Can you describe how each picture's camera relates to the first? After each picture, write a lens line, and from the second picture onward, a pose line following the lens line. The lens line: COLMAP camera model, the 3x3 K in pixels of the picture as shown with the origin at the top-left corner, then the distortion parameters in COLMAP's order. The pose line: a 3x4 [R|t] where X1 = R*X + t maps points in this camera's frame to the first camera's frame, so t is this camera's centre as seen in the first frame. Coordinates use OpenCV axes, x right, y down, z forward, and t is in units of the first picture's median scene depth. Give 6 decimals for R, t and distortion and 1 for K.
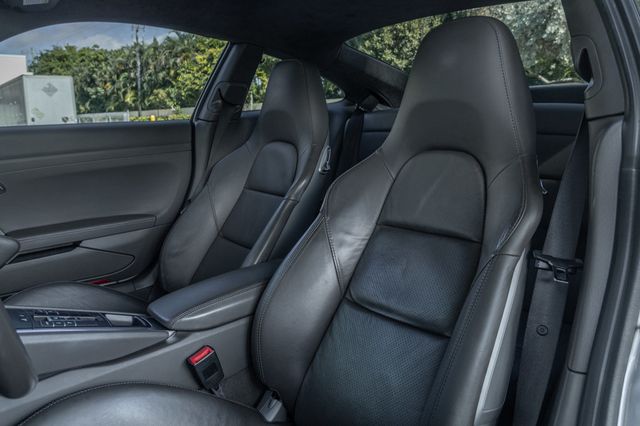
lens RADIAL K [[501.2, 0, 307.2], [0, 501.2, 213.8], [0, 0, 1]] dist [-0.013138, 0.000058]
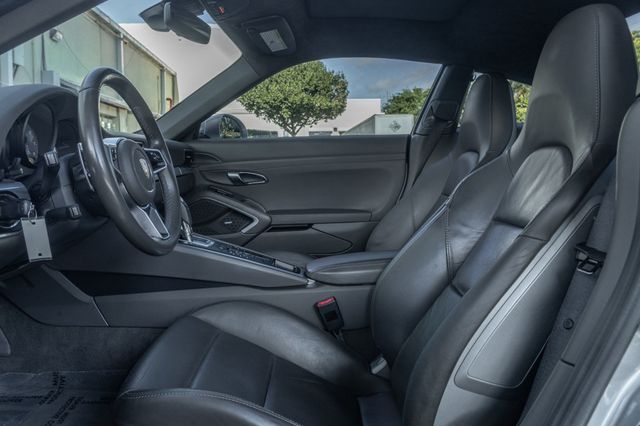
lens RADIAL K [[481.6, 0, 309.2], [0, 481.6, 228.0], [0, 0, 1]] dist [-0.000105, -0.000009]
pose [[0.776949, 0.104539, -0.620824, 0.338711], [-0.129124, 0.991614, 0.005380, 0.059590], [0.616180, 0.075983, 0.783931, -0.015402]]
